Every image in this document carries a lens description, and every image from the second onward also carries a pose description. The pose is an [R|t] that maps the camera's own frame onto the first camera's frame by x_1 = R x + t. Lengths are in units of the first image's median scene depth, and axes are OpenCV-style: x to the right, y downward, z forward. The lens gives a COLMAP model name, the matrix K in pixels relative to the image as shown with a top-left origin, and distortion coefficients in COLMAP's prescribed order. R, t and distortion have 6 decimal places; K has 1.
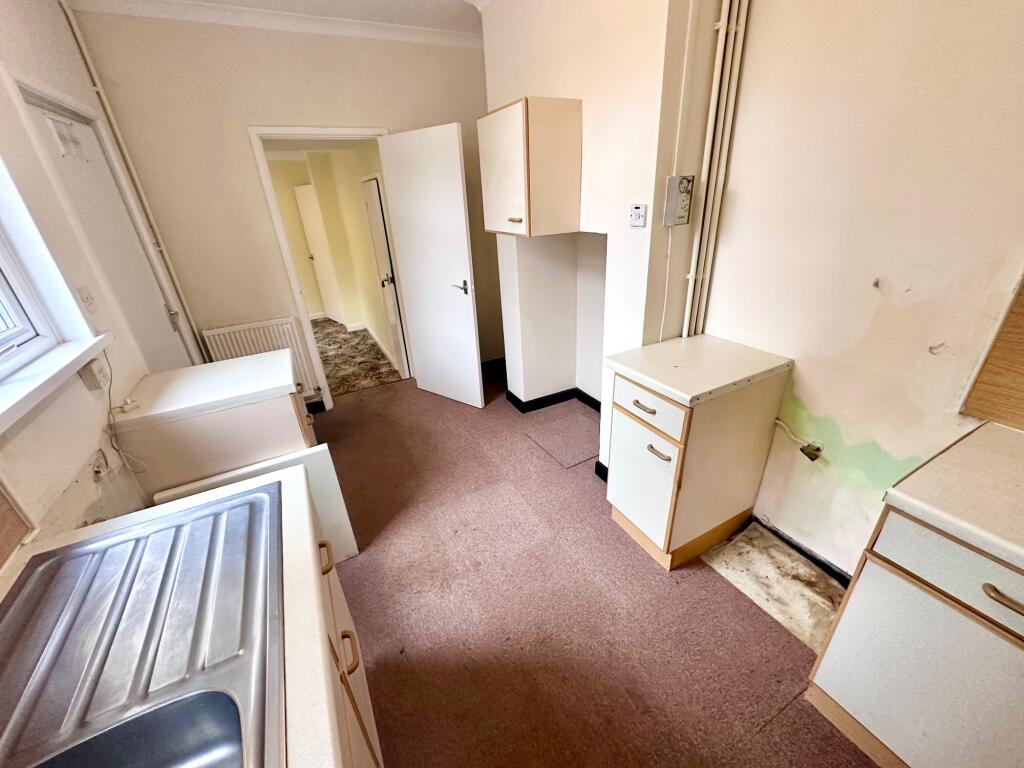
lens RADIAL K [[406.0, 0, 510.3], [0, 406.0, 380.6], [0, 0, 1]] dist [-0.008013, 0.003900]
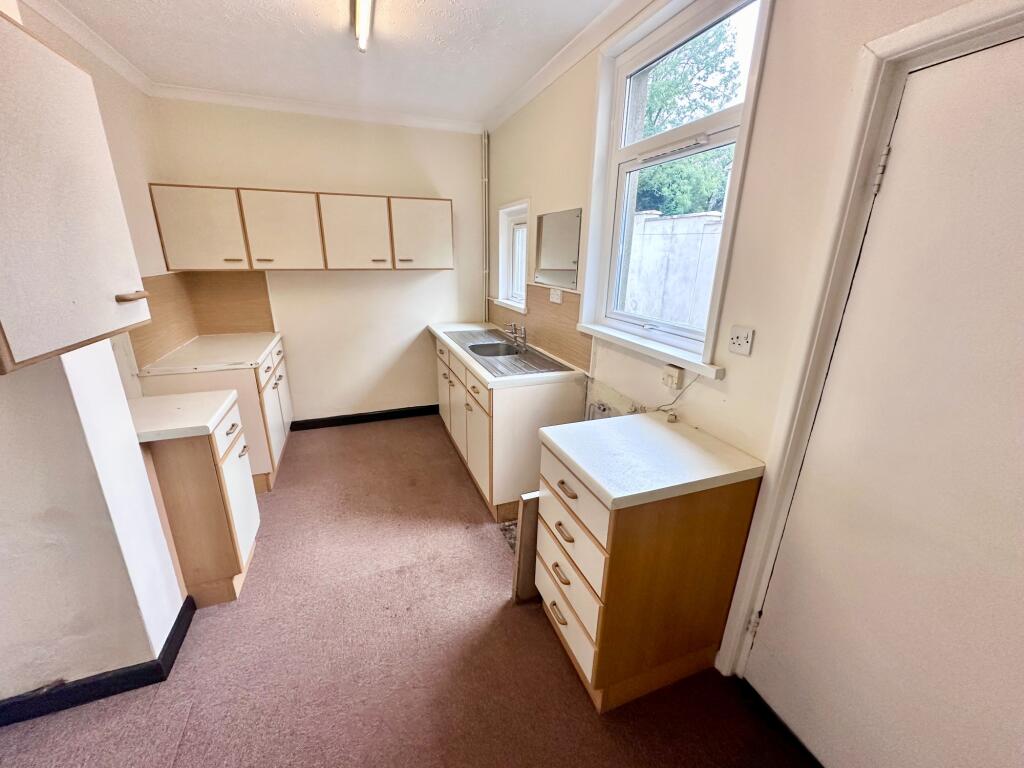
lens RADIAL K [[406.0, 0, 510.3], [0, 406.0, 380.6], [0, 0, 1]] dist [-0.008013, 0.003900]
pose [[-0.991216, -0.004529, 0.132178, -0.615342], [0.086076, 0.736687, 0.670733, -0.746688], [-0.100412, 0.676219, -0.729826, 1.688356]]
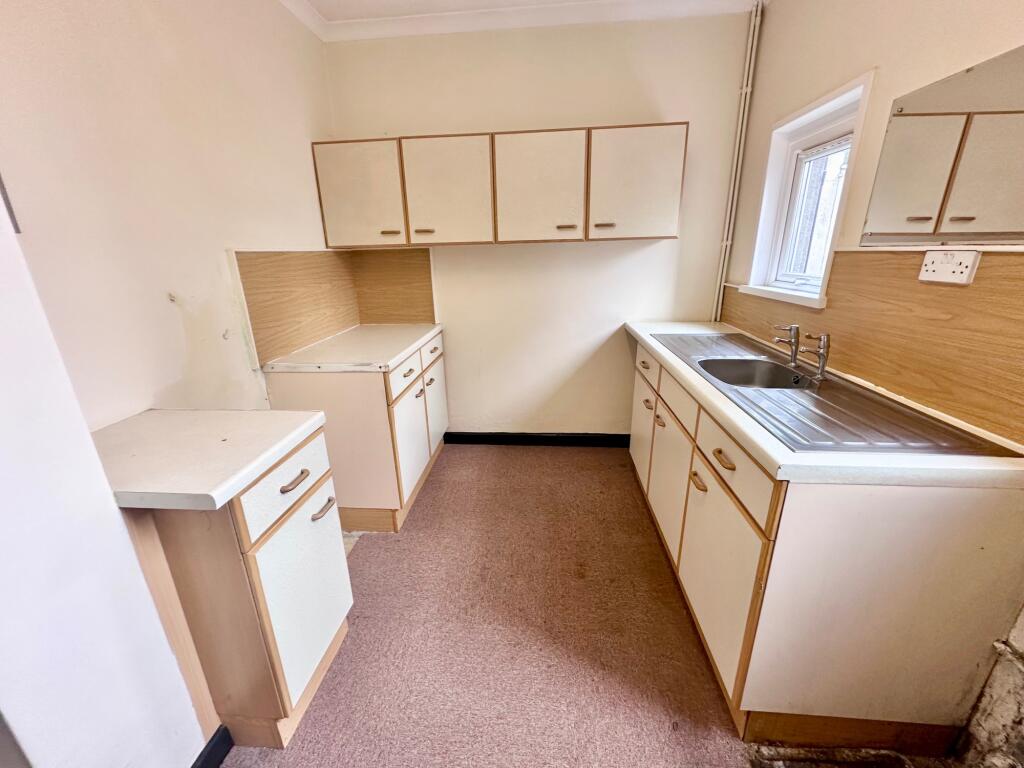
lens RADIAL K [[406.0, 0, 510.3], [0, 406.0, 380.6], [0, 0, 1]] dist [-0.008013, 0.003900]
pose [[-0.836868, -0.100937, 0.538018, -0.345740], [0.290029, 0.751806, 0.592174, -0.378193], [-0.464258, 0.651613, -0.599888, 1.155150]]
